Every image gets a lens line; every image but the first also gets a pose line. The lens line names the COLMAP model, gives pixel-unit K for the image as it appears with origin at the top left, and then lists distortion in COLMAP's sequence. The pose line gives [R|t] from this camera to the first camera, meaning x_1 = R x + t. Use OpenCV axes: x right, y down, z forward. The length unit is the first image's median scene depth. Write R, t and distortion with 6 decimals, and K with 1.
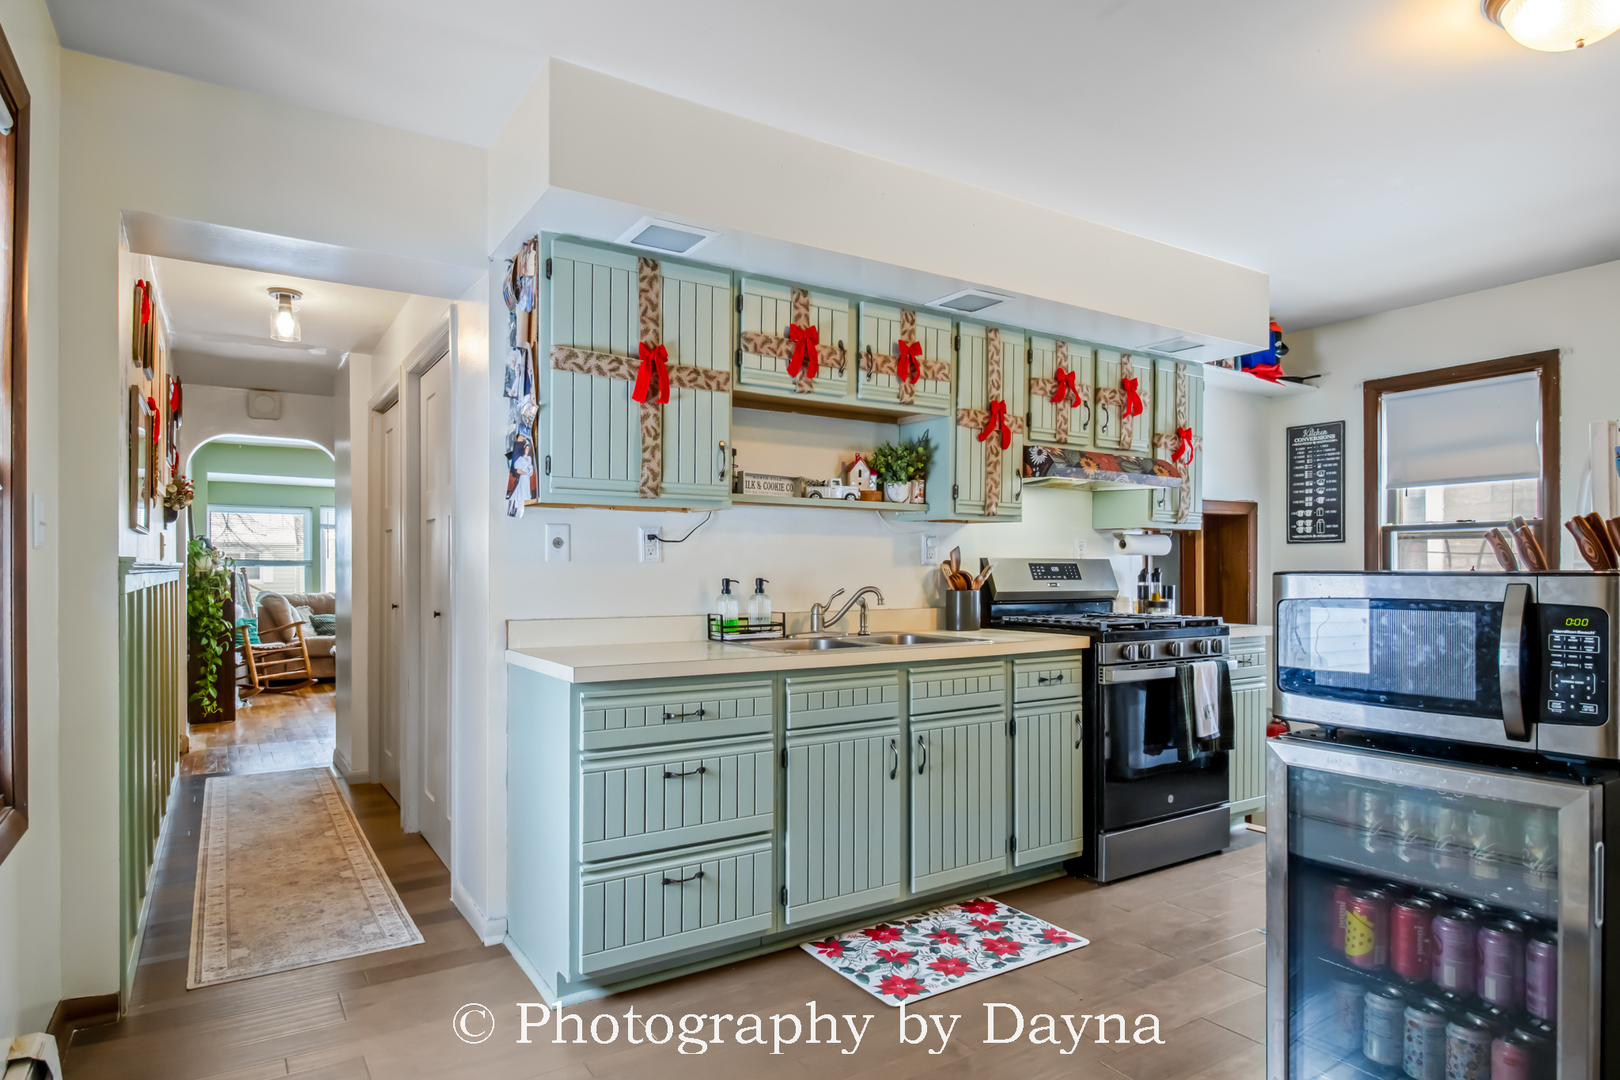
lens RADIAL K [[911.1, 0, 797.0], [0, 911.1, 570.8], [0, 0, 1]] dist [-0.000046, -0.001941]
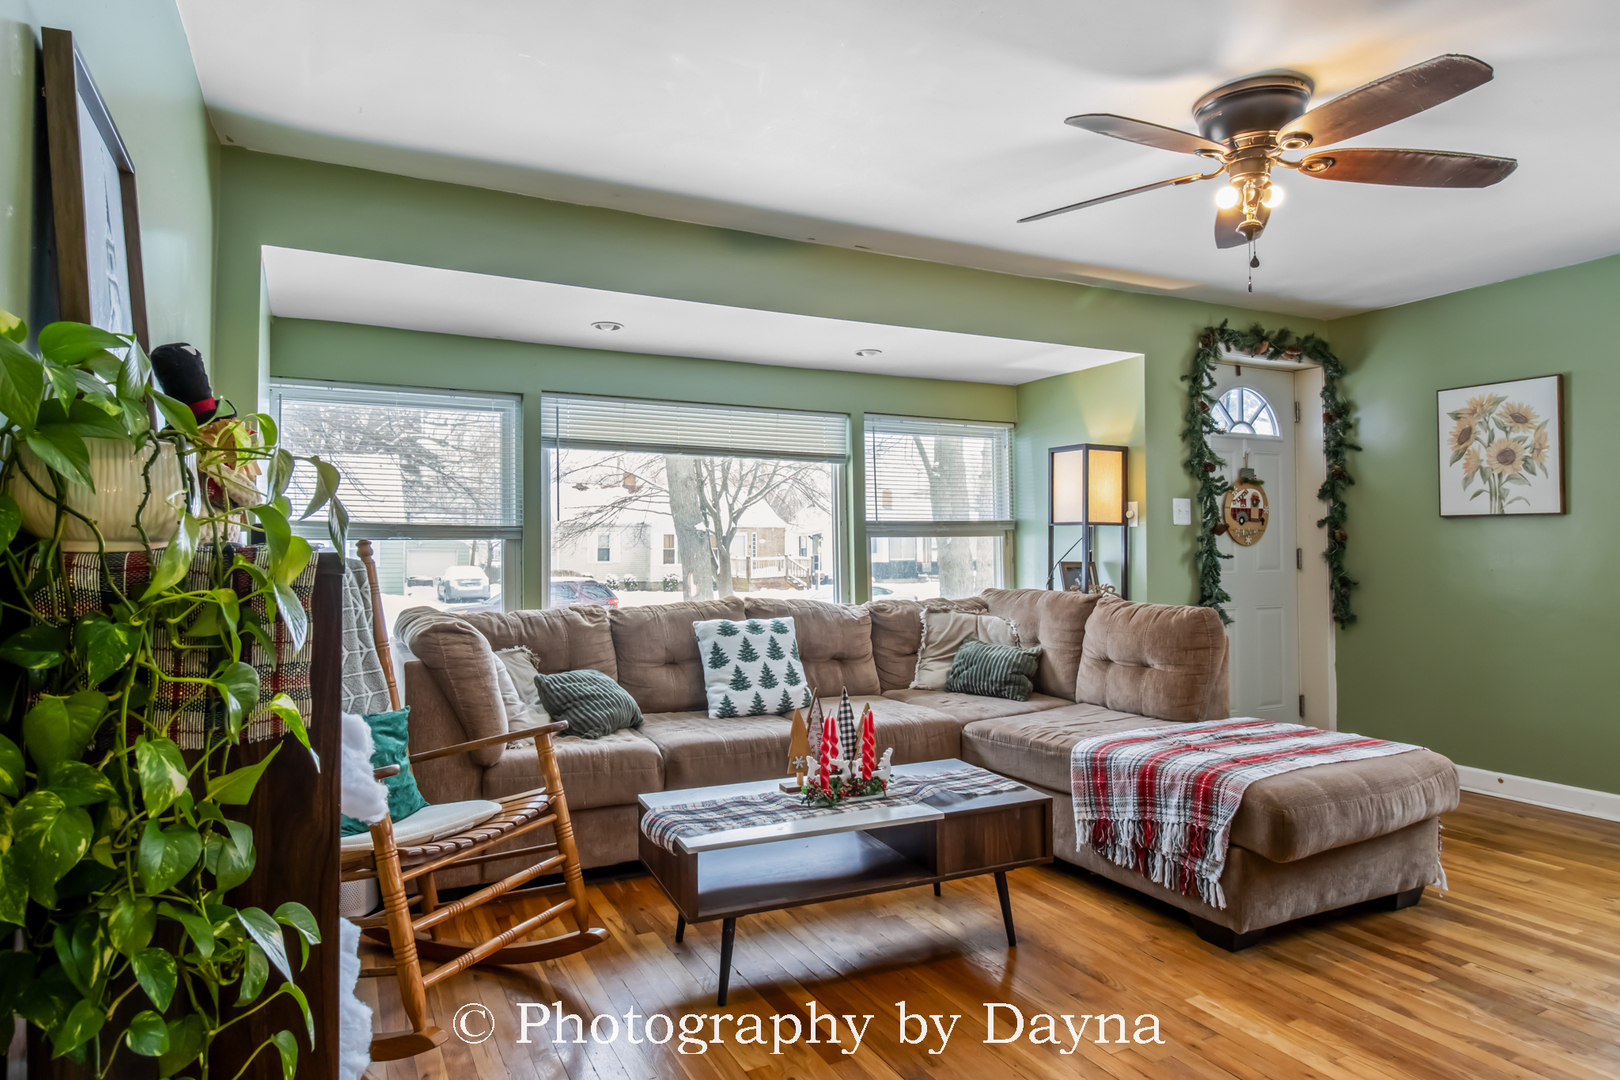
lens RADIAL K [[966.3, 0, 811.2], [0, 966.3, 564.5], [0, 0, 1]] dist [-0.000734, -0.003456]
pose [[0.995125, 0.009643, -0.098153, -0.432260], [-0.008799, 0.999921, 0.009024, 0.000532], [0.098232, -0.008116, 0.995130, 0.700705]]
